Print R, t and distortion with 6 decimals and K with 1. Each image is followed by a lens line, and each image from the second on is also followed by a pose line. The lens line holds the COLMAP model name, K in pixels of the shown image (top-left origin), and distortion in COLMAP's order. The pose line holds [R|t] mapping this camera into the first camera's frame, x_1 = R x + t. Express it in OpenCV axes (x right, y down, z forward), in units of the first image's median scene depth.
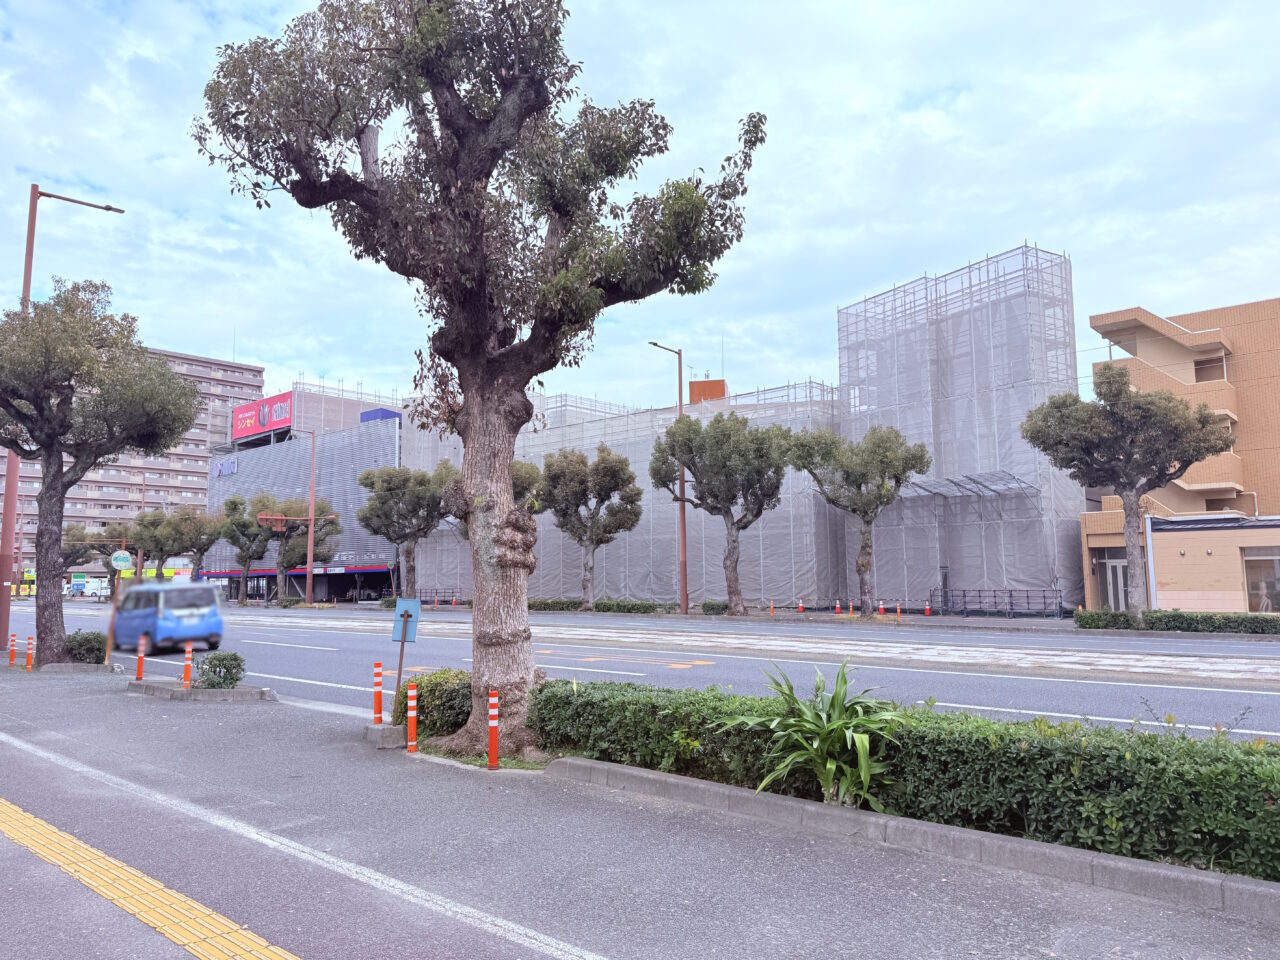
lens RADIAL K [[887.0, 0, 640.0], [0, 887.0, 480.0], [0, 0, 1]] dist [0.198197, -0.432213]
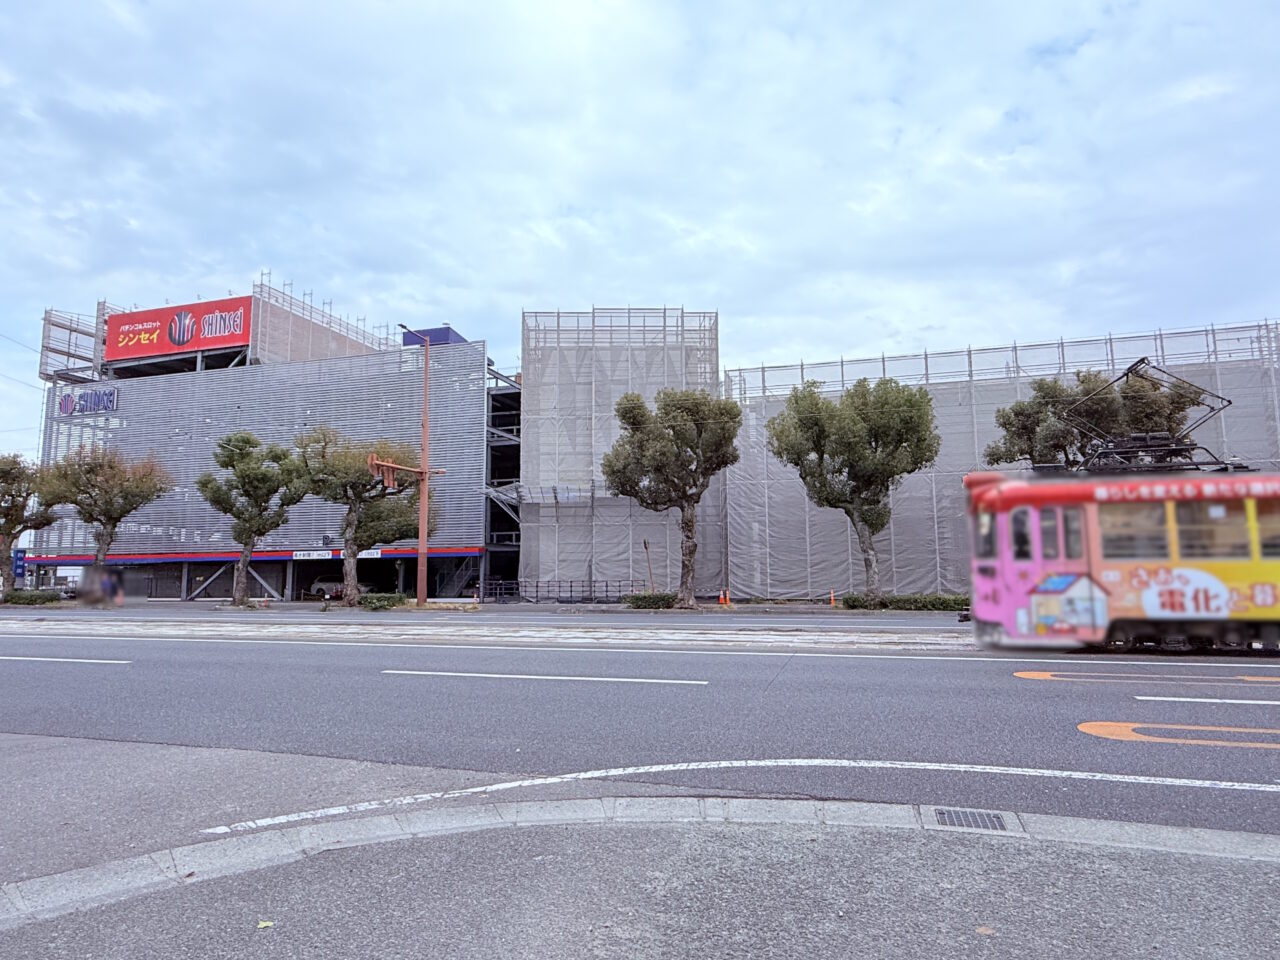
lens RADIAL K [[763.0, 0, 646.9], [0, 763.0, 470.5], [0, 0, 1]] dist [0.006835, -0.000991]
pose [[0.907586, 0.054495, 0.416314, -0.504684], [-0.044323, 0.998436, -0.034069, 0.061098], [-0.417520, 0.012468, 0.908582, 0.498968]]
